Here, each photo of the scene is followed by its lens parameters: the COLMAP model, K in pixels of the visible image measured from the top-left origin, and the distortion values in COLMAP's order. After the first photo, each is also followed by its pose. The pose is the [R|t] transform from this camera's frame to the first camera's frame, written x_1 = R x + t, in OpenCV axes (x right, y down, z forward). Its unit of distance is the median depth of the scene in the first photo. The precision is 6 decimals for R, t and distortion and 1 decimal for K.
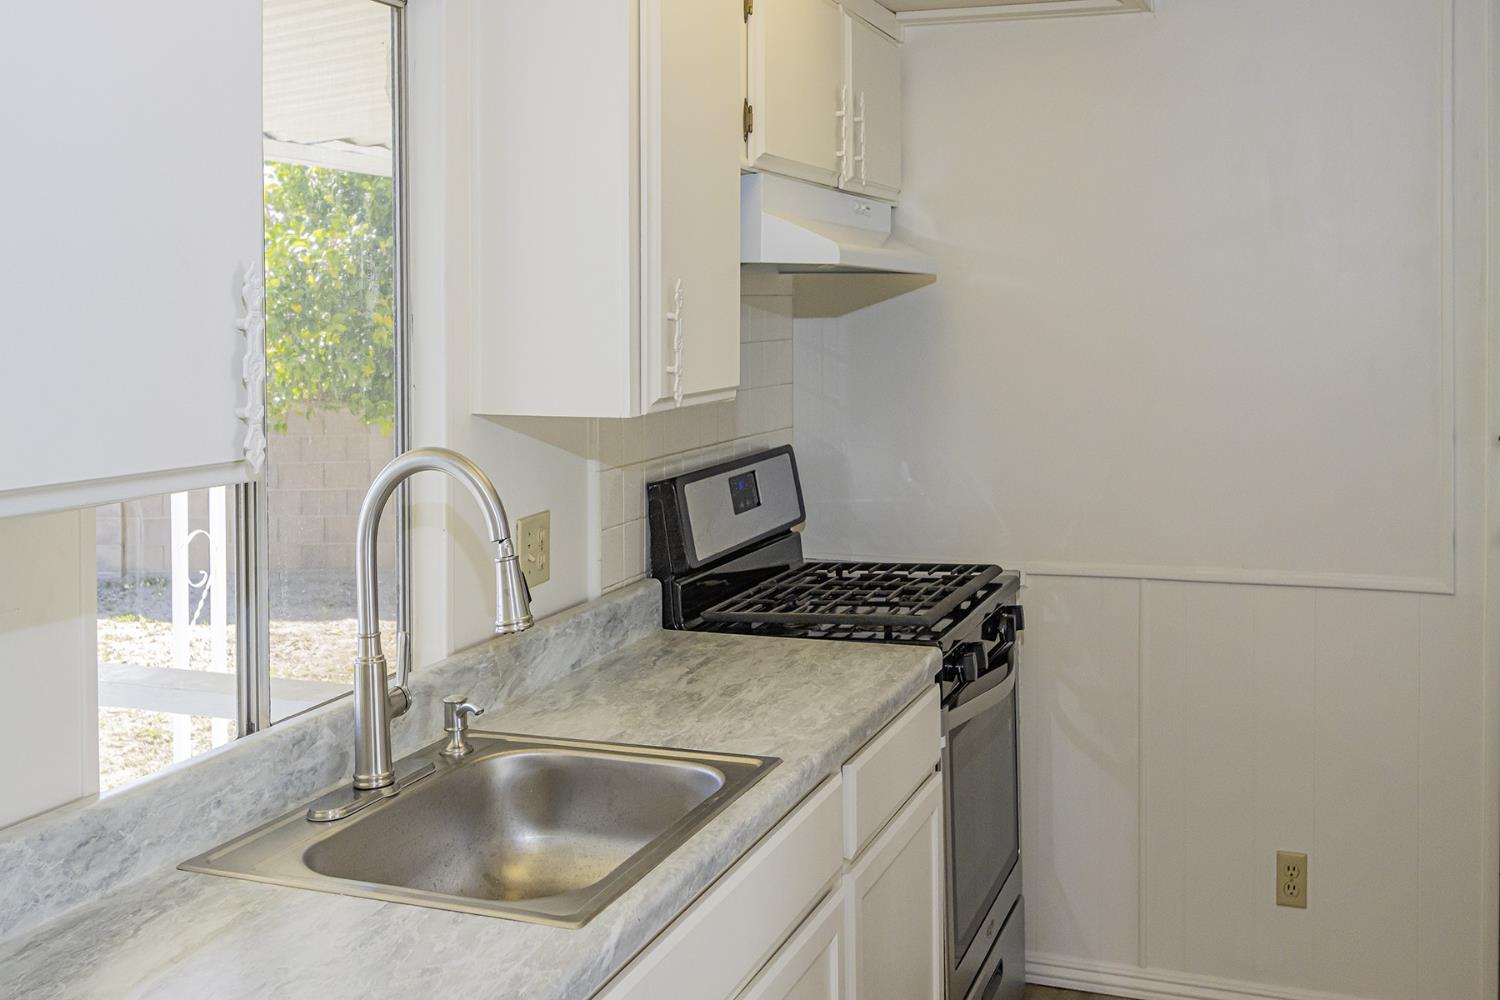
lens RADIAL K [[1539.7, 0, 749.6], [0, 1539.7, 505.2], [0, 0, 1]] dist [0.010455, 0.000000]
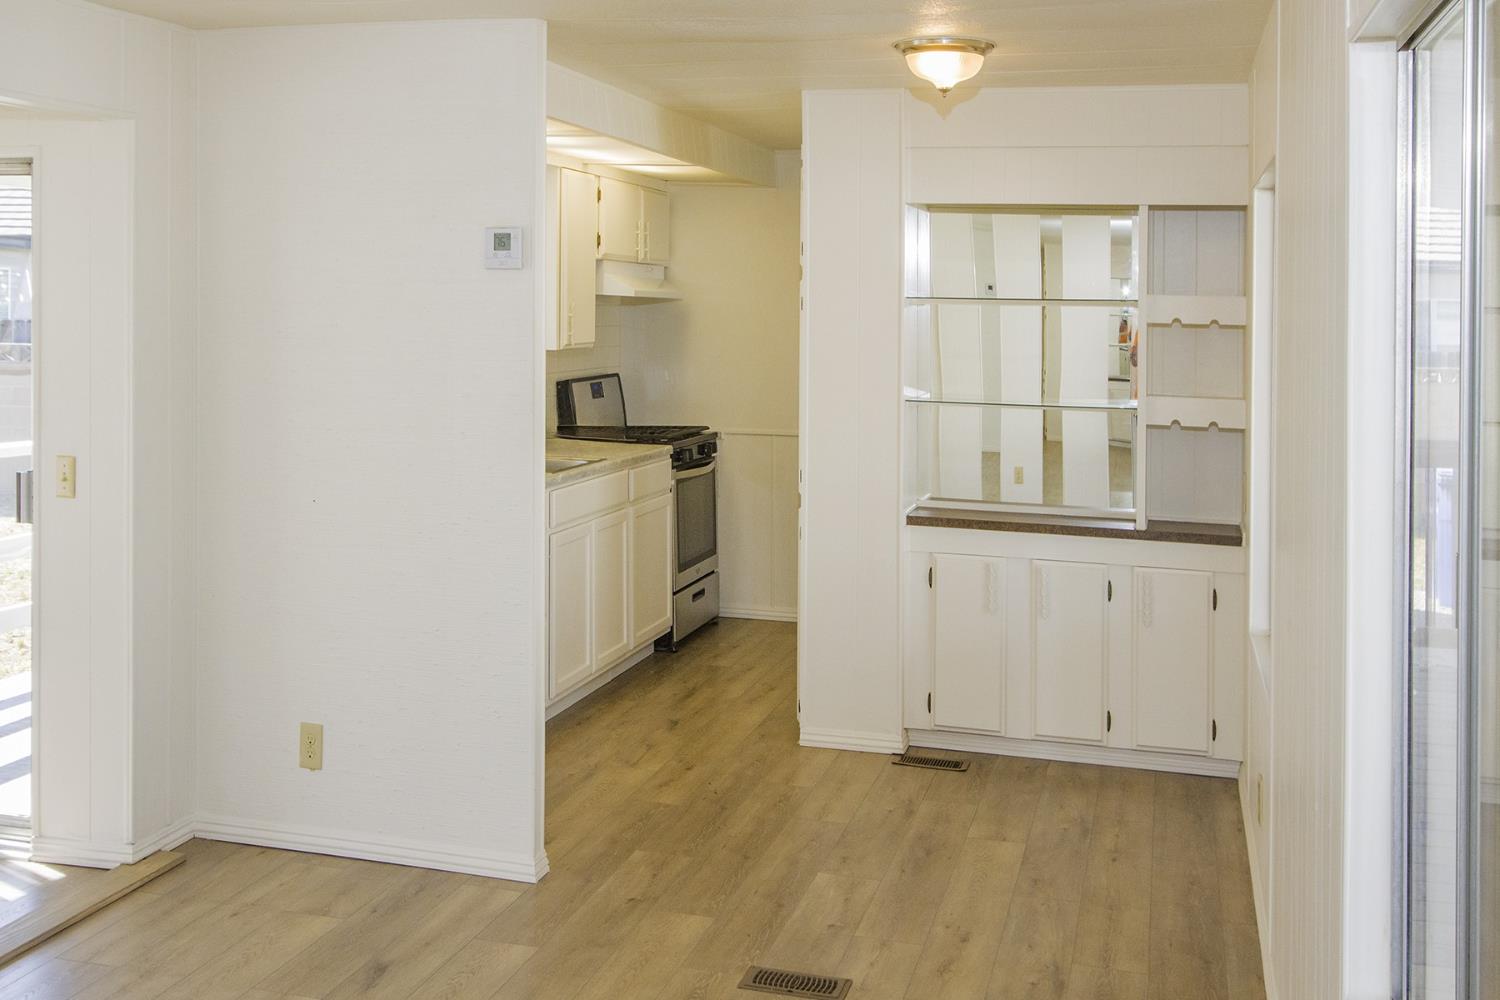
lens RADIAL K [[1539.7, 0, 755.5], [0, 1539.7, 494.6], [0, 0, 1]] dist [0.010455, 0.000000]
pose [[0.995439, 0.008298, 0.095041, 0.016983], [-0.007801, 0.999954, -0.005593, 0.178097], [-0.095083, 0.004826, 0.995458, -1.494493]]
